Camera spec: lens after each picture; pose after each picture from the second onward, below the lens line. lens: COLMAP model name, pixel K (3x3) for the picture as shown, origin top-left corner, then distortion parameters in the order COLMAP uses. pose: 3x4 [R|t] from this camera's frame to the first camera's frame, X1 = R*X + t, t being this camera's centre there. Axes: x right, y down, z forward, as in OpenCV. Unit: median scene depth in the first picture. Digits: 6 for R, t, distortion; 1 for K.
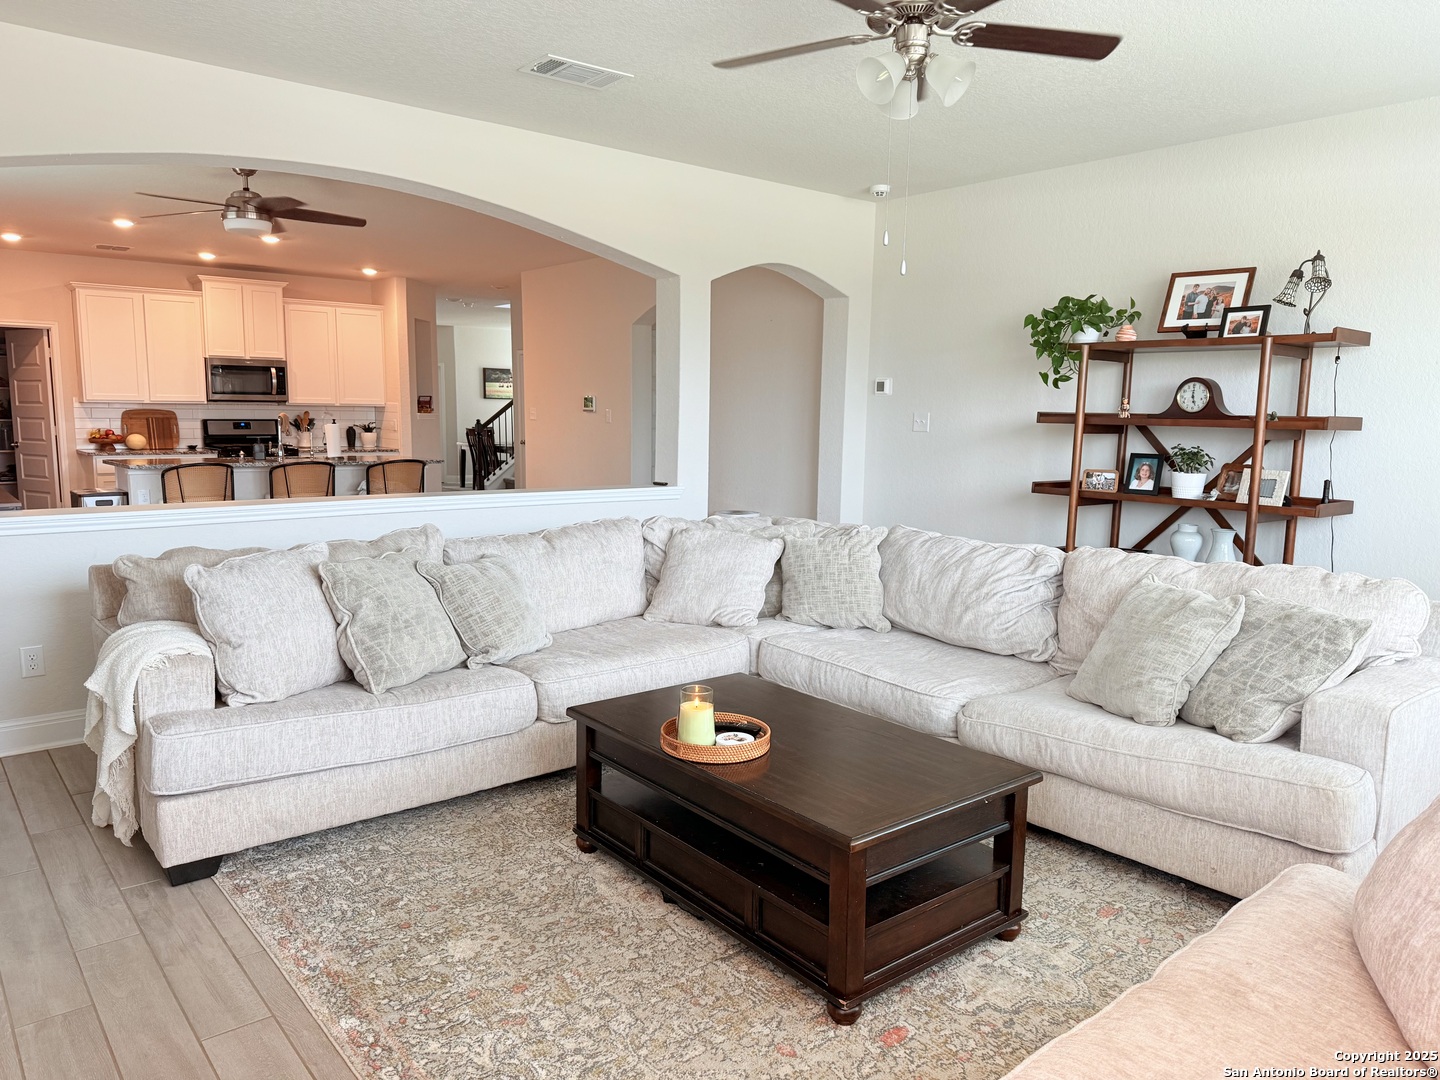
lens RADIAL K [[1009.8, 0, 720.0], [0, 1009.8, 540.0], [0, 0, 1]] dist [0.010467, 0.000247]
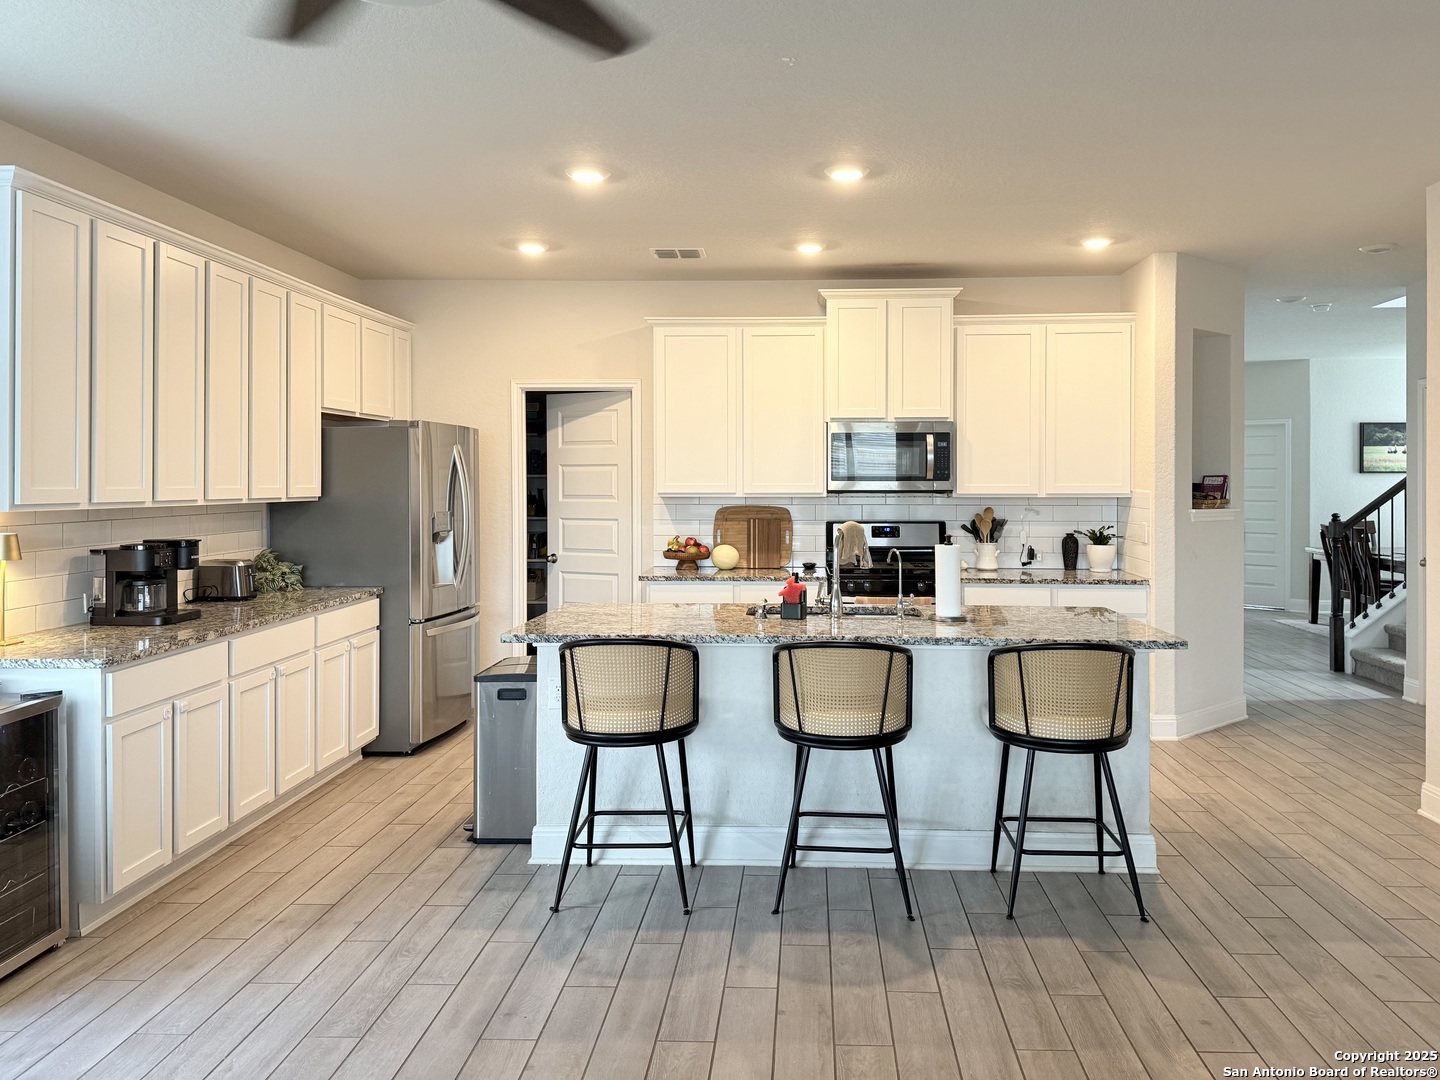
lens RADIAL K [[1175.0, 0, 725.7], [0, 1175.0, 478.8], [0, 0, 1]] dist [0.006518, -0.001349]
pose [[0.740032, -0.012419, -0.672457, -0.073263], [-0.075637, 0.991950, -0.101557, -0.065204], [0.668305, 0.126018, 0.733136, 0.416589]]
